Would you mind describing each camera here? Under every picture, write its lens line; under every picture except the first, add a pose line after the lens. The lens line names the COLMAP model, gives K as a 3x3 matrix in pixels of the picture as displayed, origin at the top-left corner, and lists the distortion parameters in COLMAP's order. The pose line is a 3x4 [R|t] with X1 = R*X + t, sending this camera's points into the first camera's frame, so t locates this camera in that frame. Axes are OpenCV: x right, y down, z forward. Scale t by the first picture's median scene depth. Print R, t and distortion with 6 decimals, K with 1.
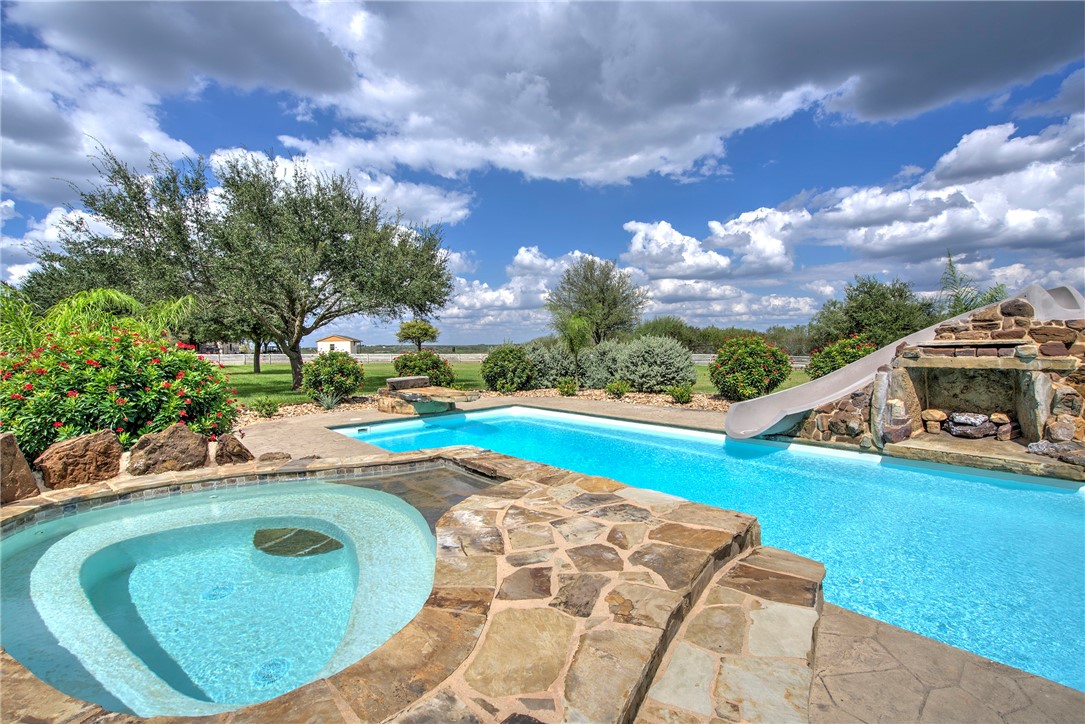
lens RADIAL K [[513.2, 0, 542.5], [0, 513.2, 362.0], [0, 0, 1]] dist [-0.000052, -0.000045]
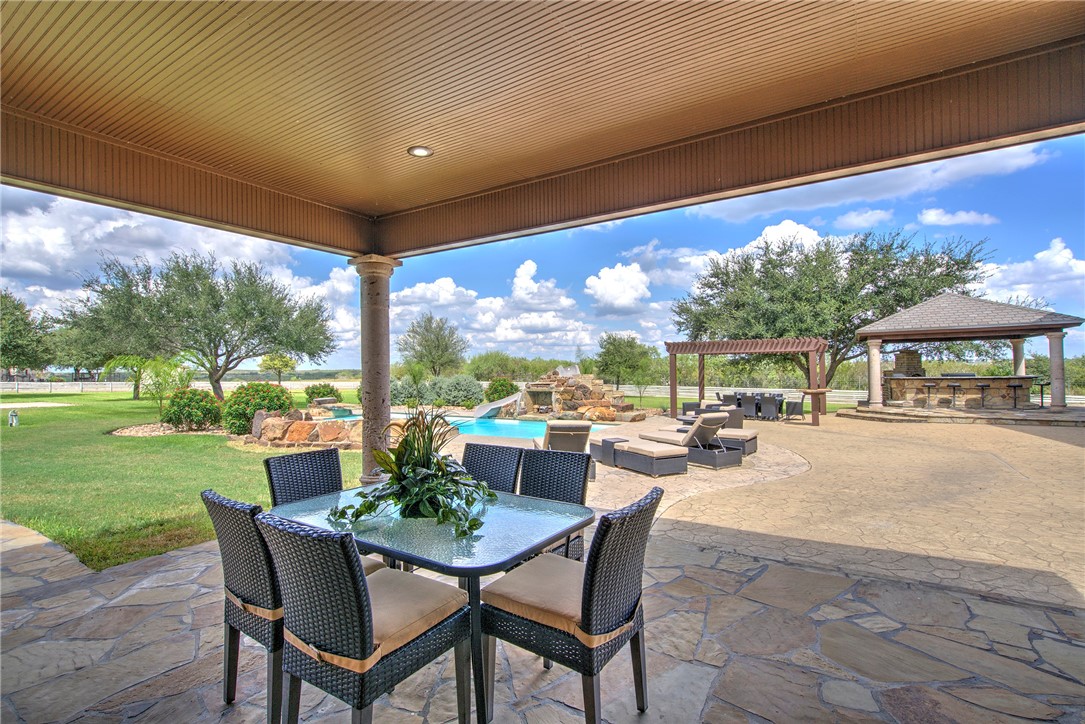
lens RADIAL K [[513.2, 0, 542.5], [0, 513.2, 362.0], [0, 0, 1]] dist [-0.000052, -0.000045]
pose [[0.956542, 0.010570, 0.291403, -0.043236], [0.004113, 0.998754, -0.049726, -0.005232], [-0.291566, 0.048763, 0.955307, -0.975496]]
